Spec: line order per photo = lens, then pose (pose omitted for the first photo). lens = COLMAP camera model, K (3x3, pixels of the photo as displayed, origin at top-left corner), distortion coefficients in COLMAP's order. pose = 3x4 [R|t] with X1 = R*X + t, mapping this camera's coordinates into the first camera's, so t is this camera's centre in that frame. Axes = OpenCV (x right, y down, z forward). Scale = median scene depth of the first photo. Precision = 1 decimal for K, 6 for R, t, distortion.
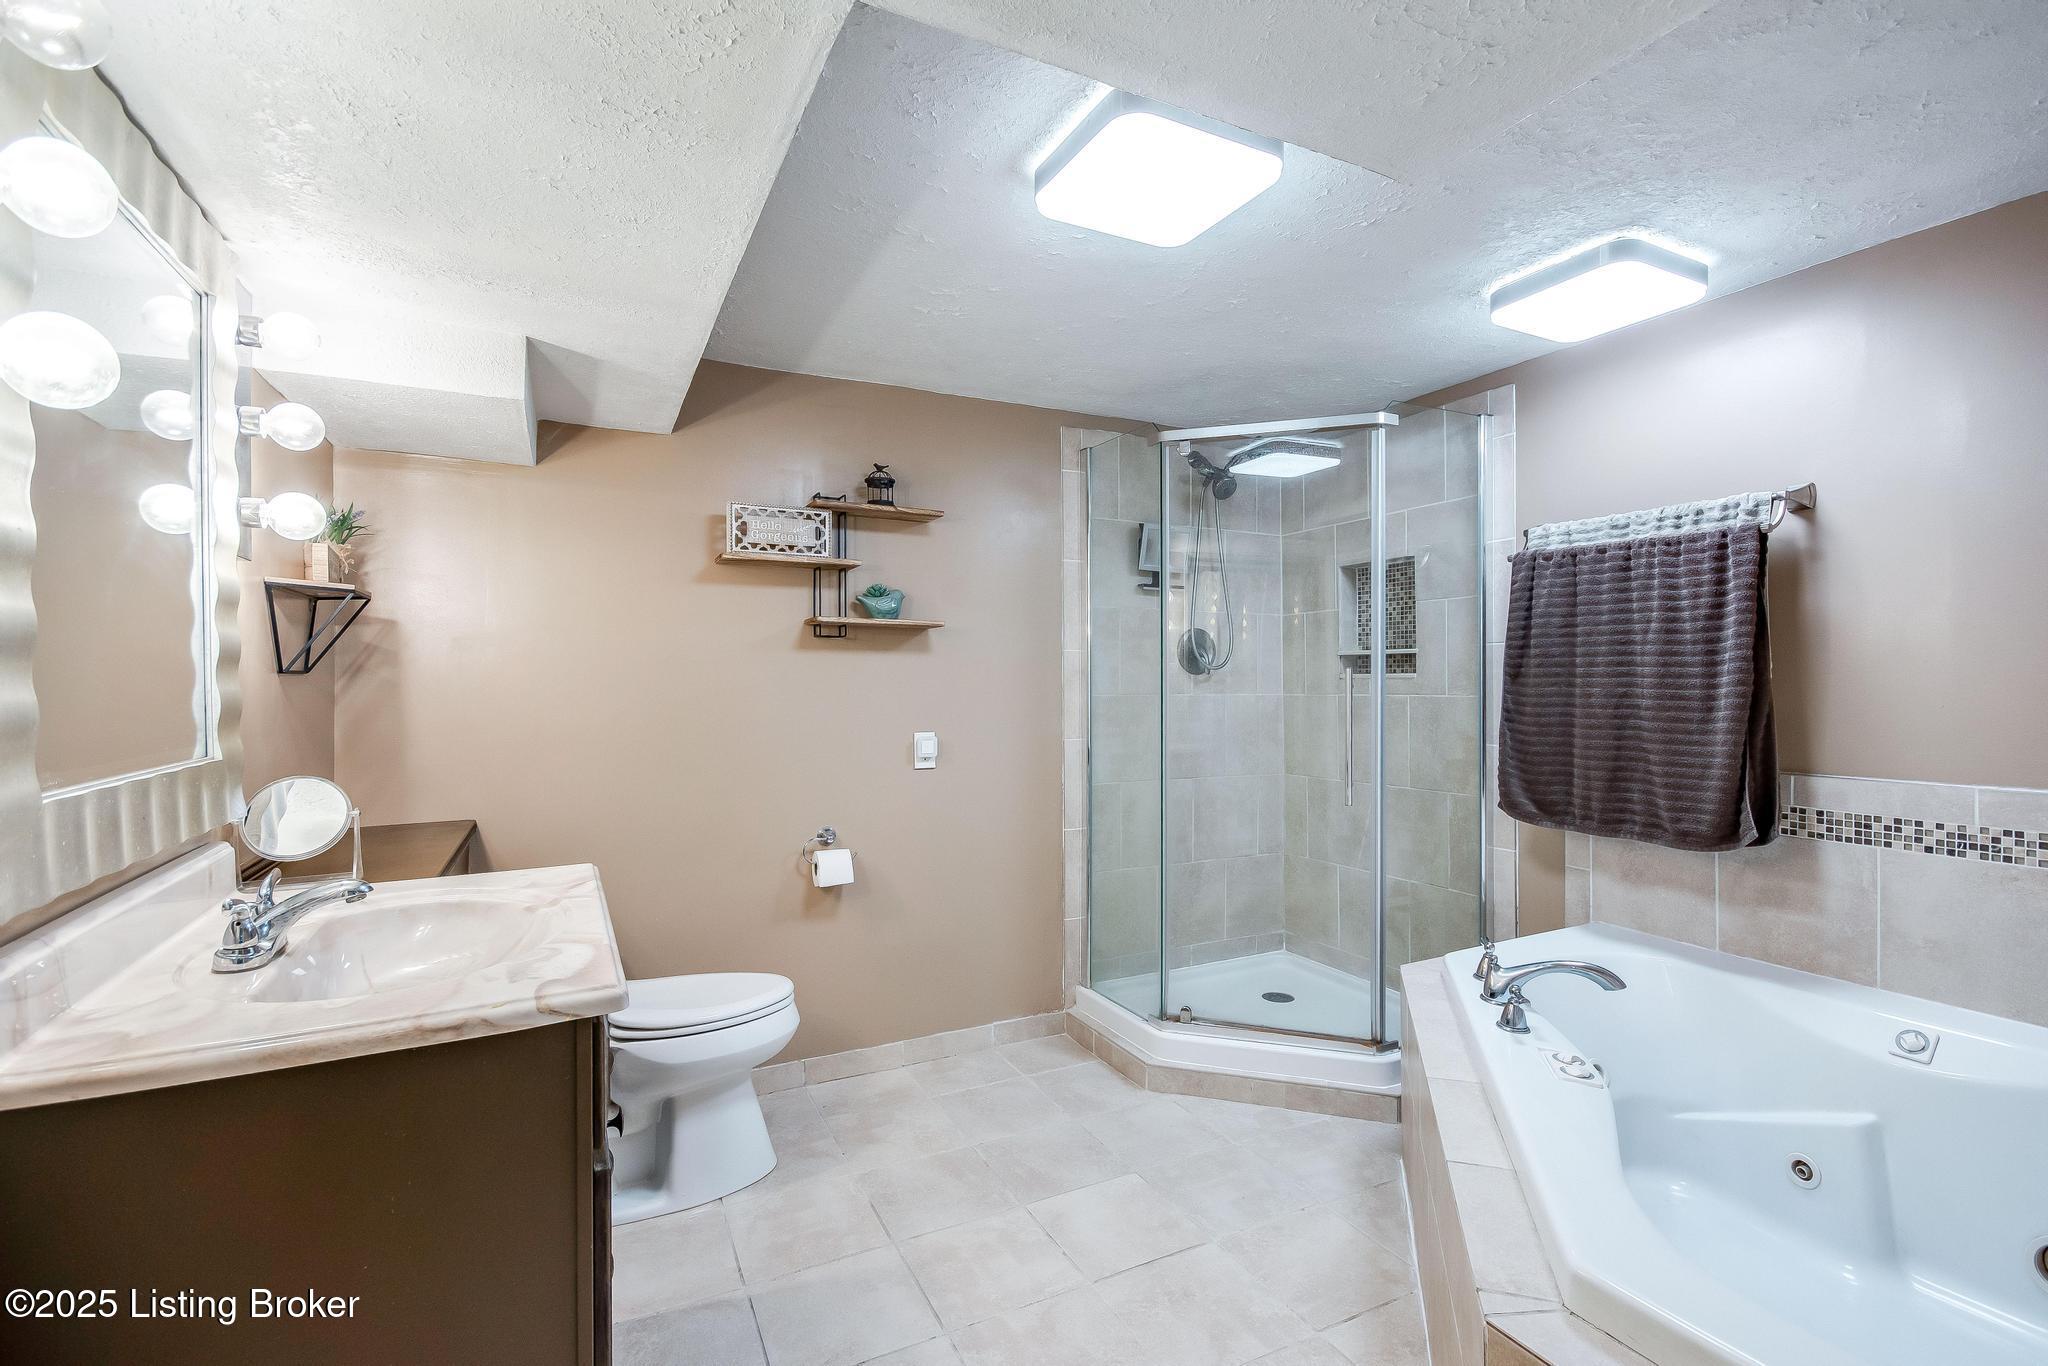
lens RADIAL K [[910.0, 0, 1045.9], [0, 910.0, 687.2], [0, 0, 1]] dist [0.010044, -0.011040]
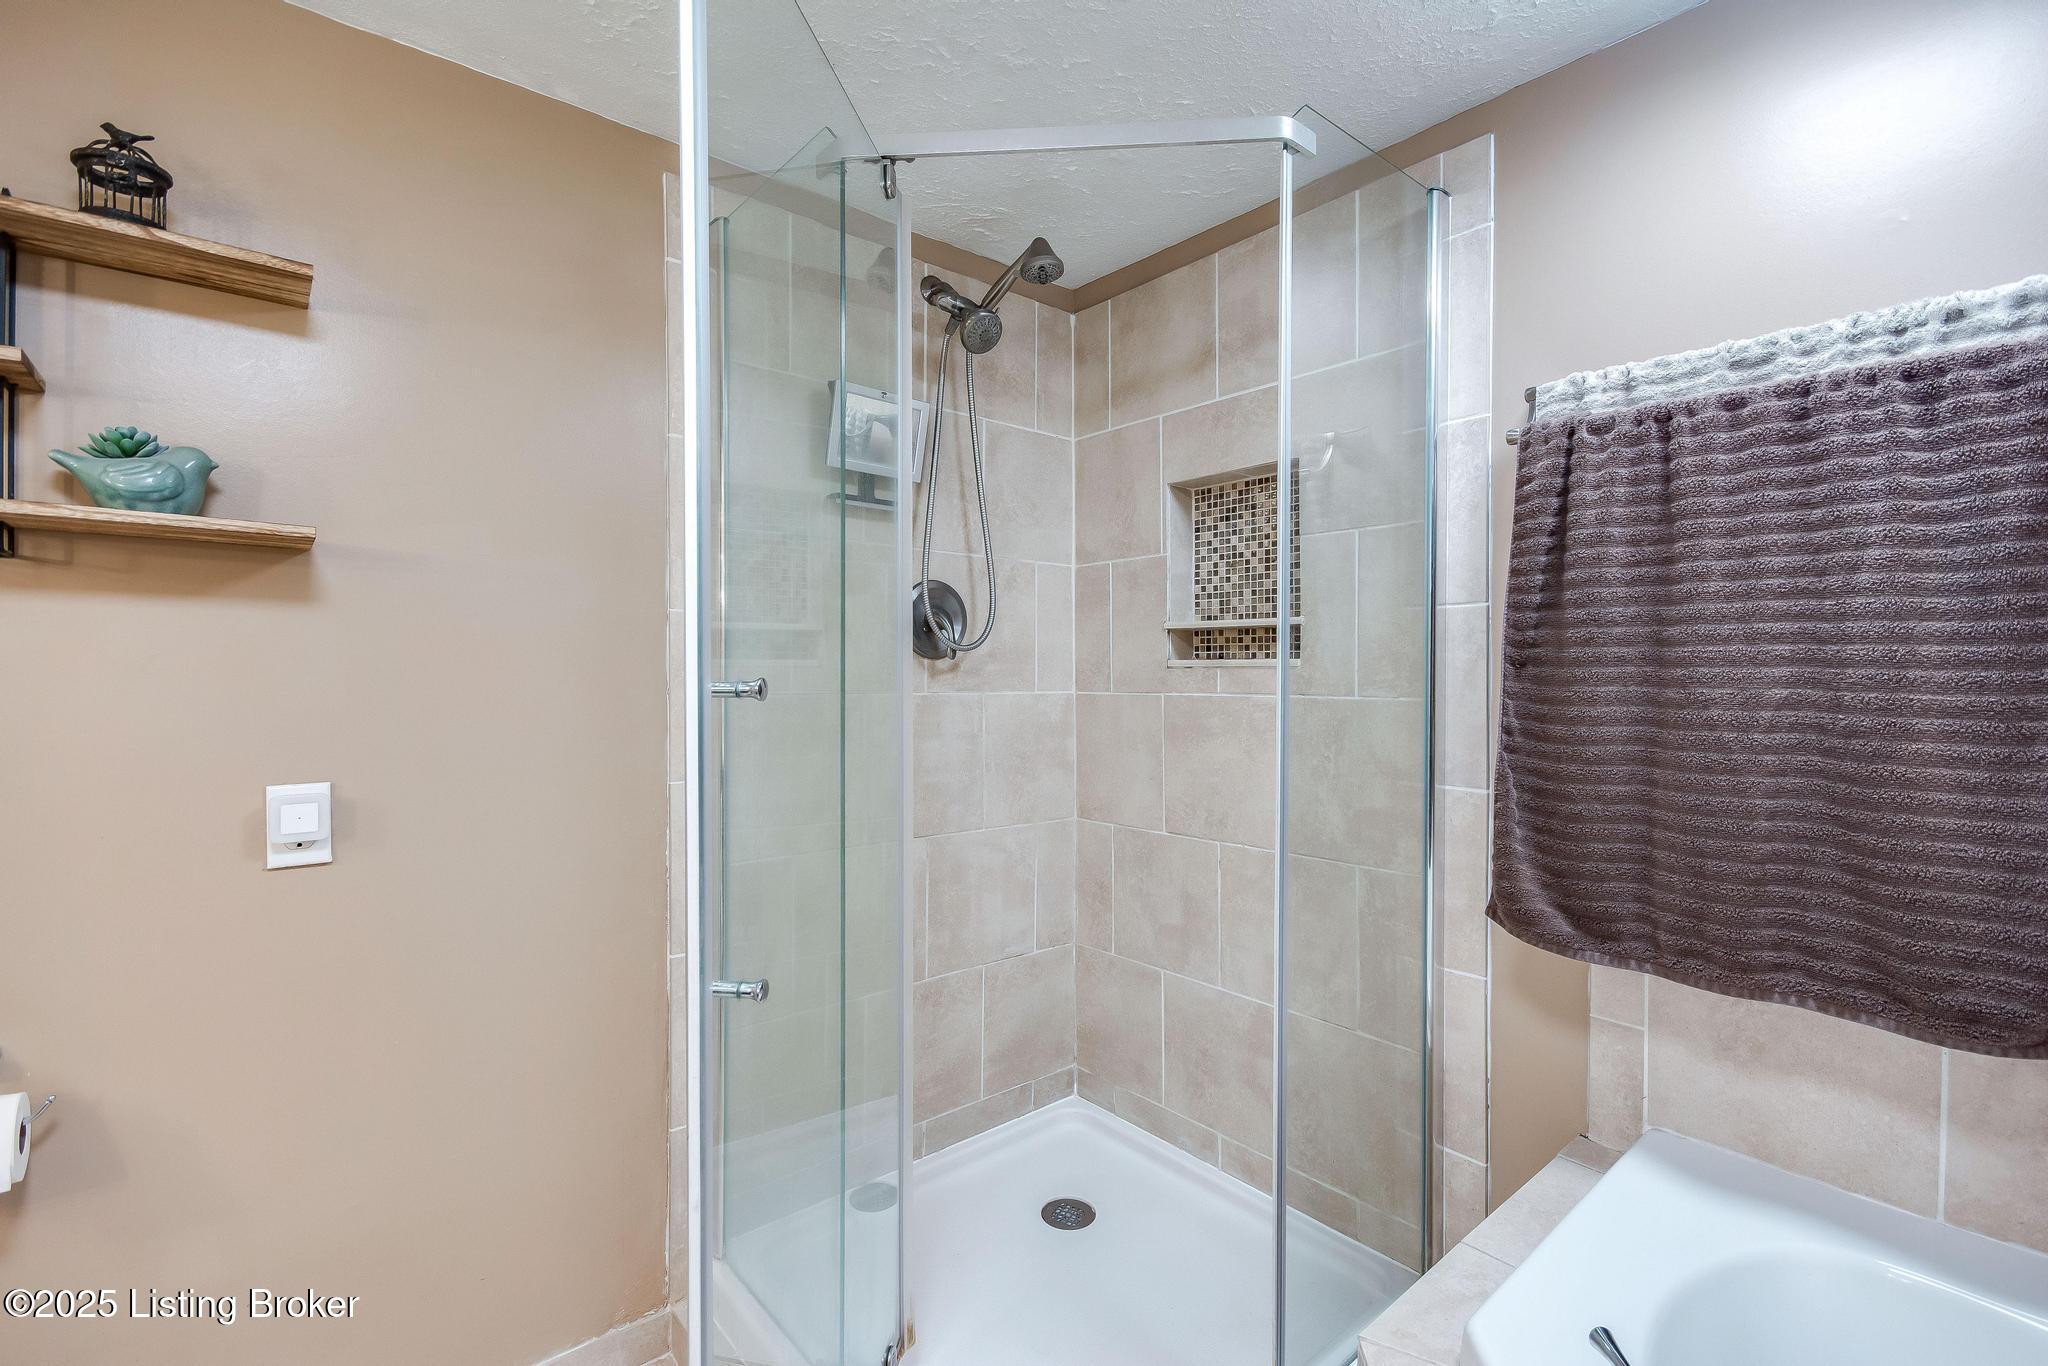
lens RADIAL K [[910.0, 0, 1018.1], [0, 910.0, 675.8], [0, 0, 1]] dist [0.010044, -0.011040]
pose [[0.978349, 0.003416, 0.206932, 0.122554], [-0.003378, 0.999994, -0.000539, -0.003891], [-0.206933, -0.000172, 0.978355, 0.526394]]
